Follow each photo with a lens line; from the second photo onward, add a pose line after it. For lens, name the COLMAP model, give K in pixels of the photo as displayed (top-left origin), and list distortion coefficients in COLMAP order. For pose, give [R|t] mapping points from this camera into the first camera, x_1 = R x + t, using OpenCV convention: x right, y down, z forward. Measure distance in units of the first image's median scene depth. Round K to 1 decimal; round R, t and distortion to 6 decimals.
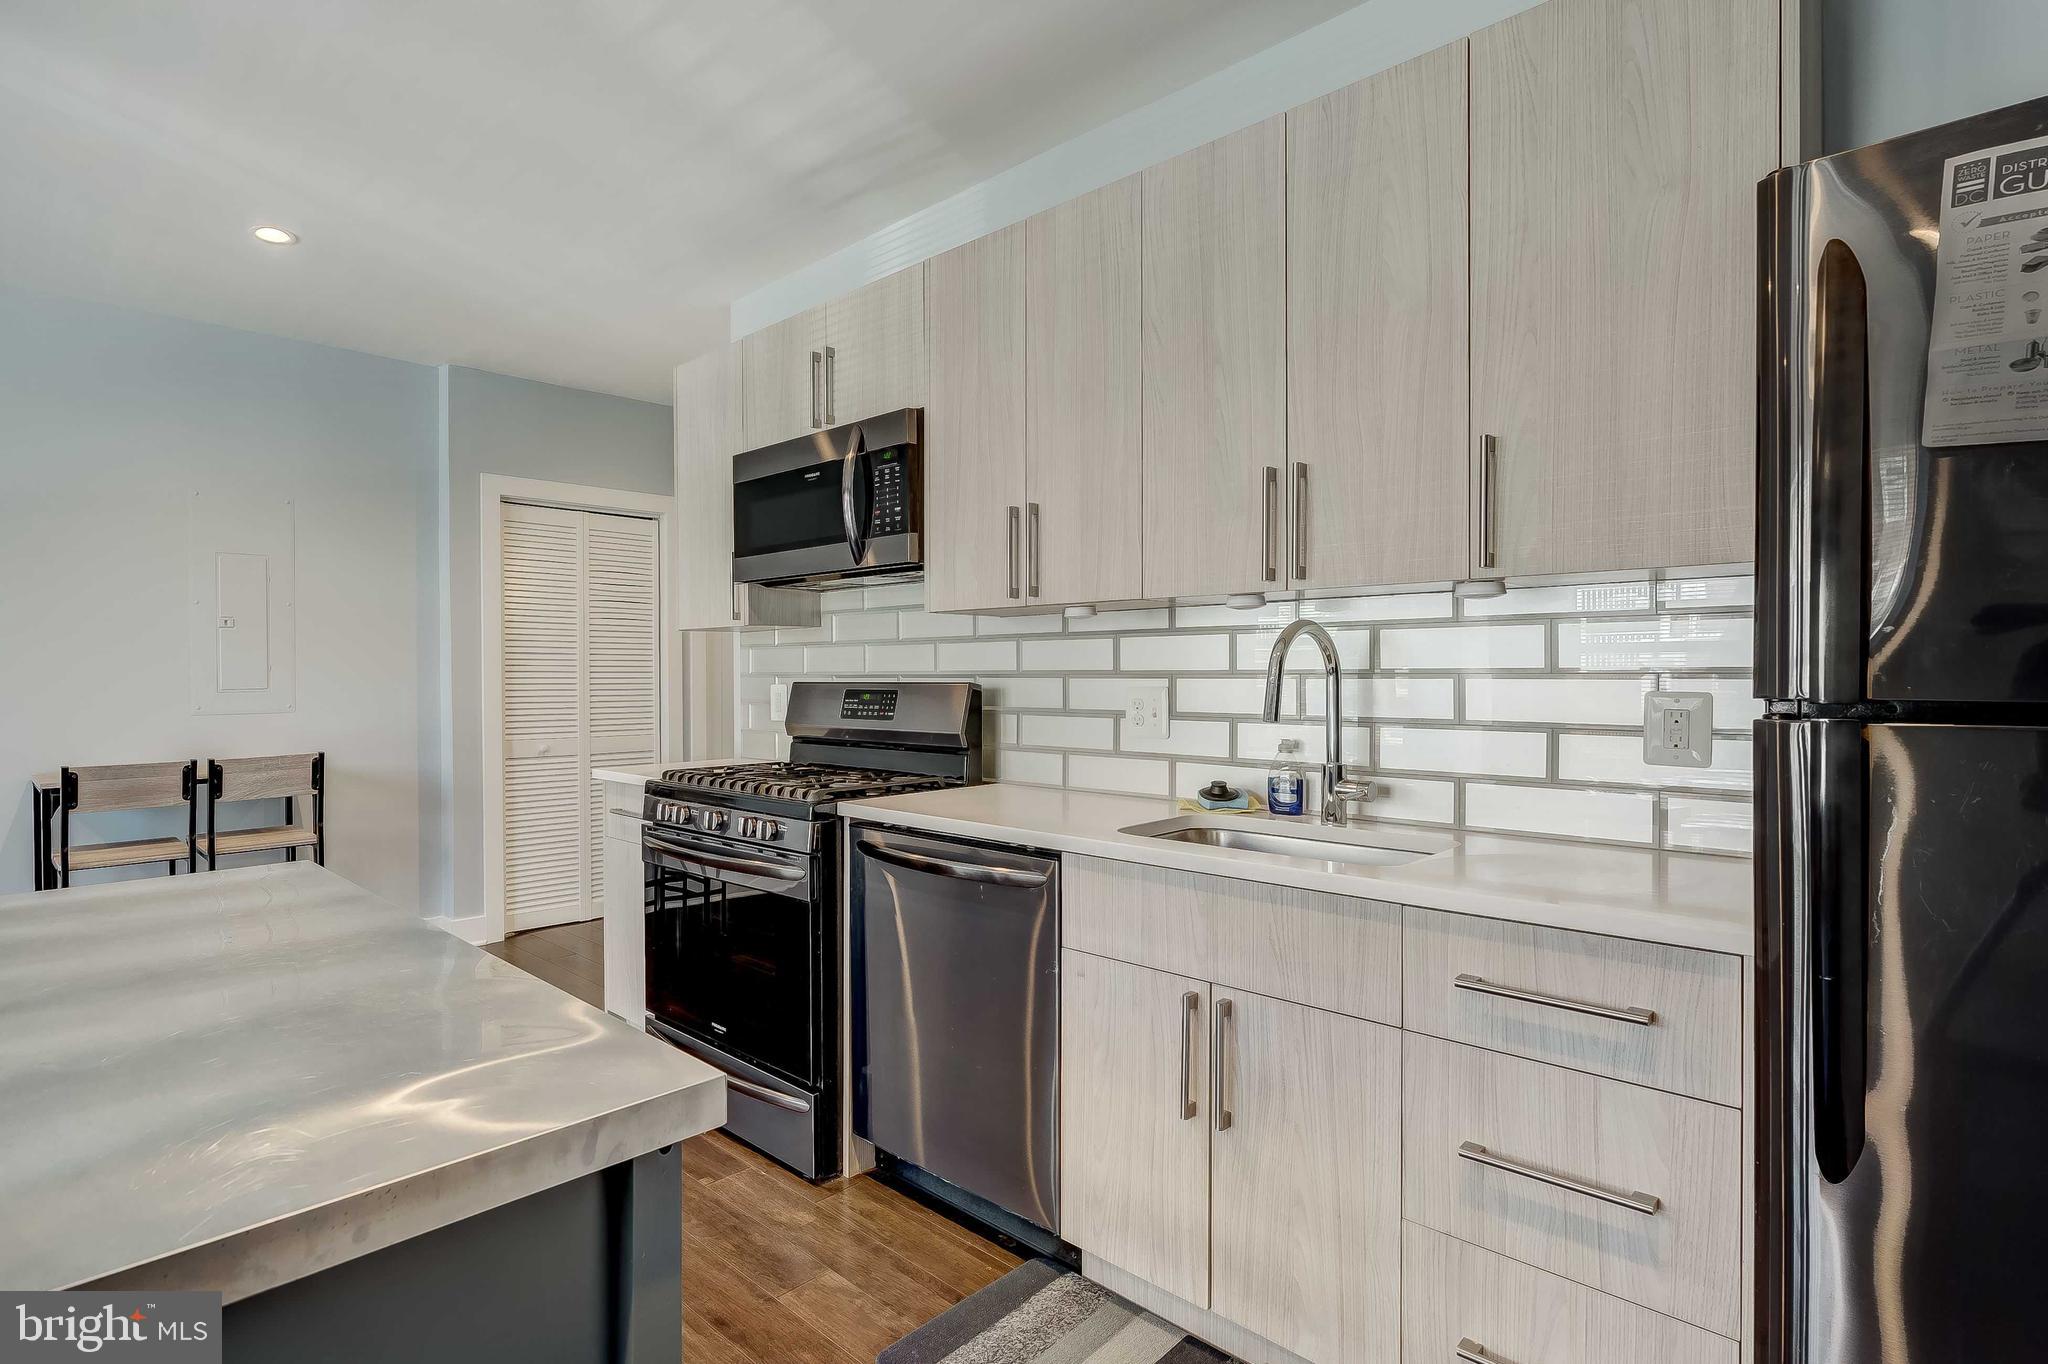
lens RADIAL K [[1016.8, 0, 802.0], [0, 1016.8, 674.6], [0, 0, 1]] dist [-0.000473, 0.001655]
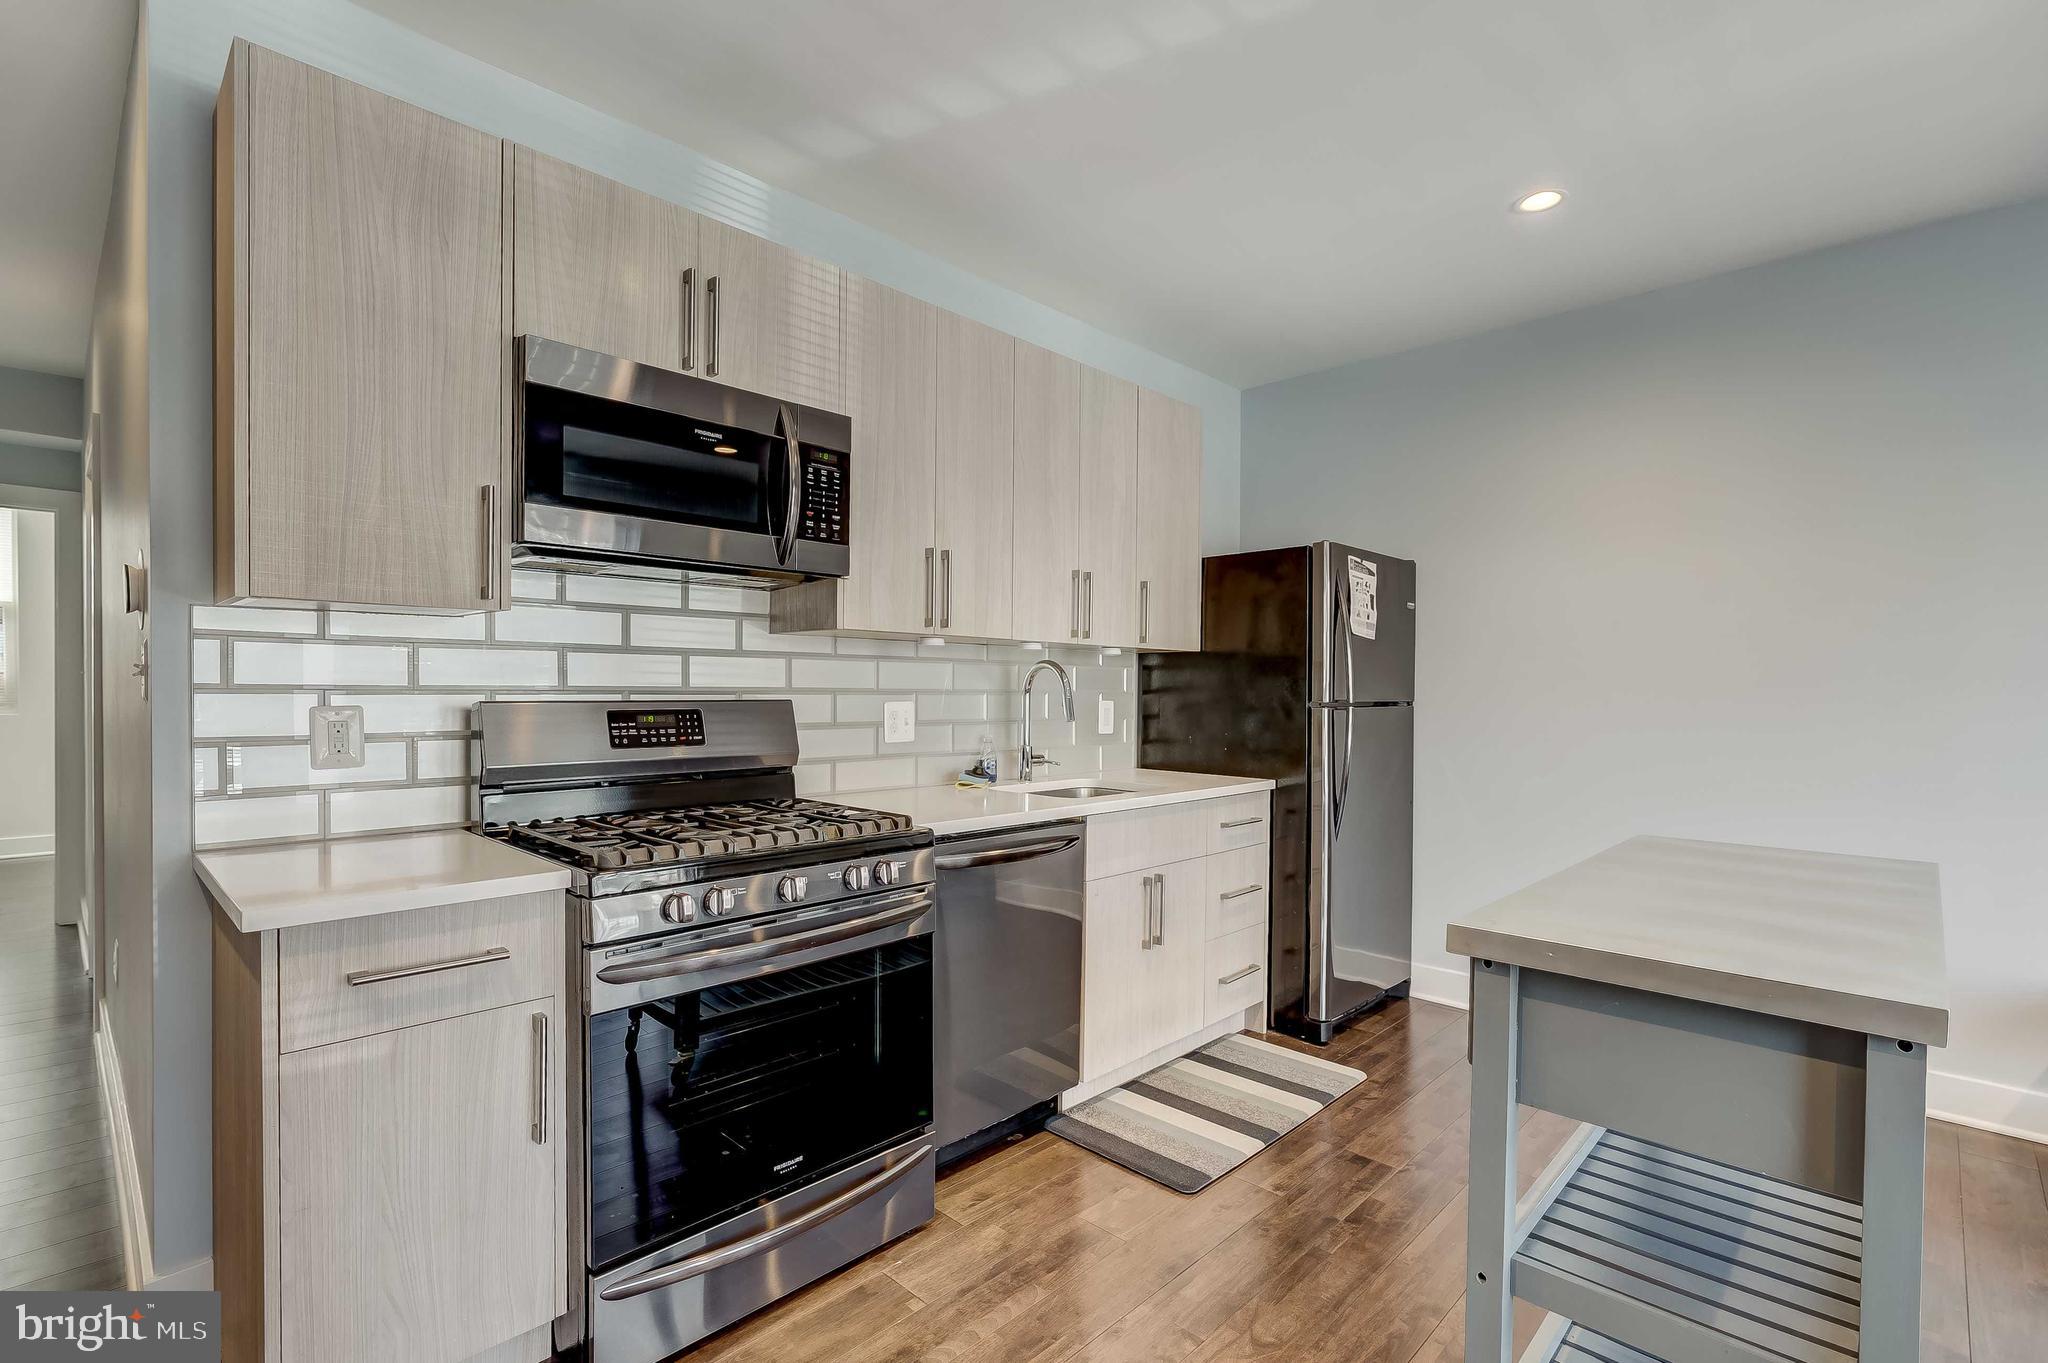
lens RADIAL K [[903.2, 0, 992.4], [0, 903.2, 702.7], [0, 0, 1]] dist [-0.000799, -0.000075]
pose [[-0.083548, -0.008196, 0.996470, -0.763644], [-0.005135, 0.999956, 0.007794, 0.003136], [-0.996490, -0.004465, -0.083587, 0.925615]]
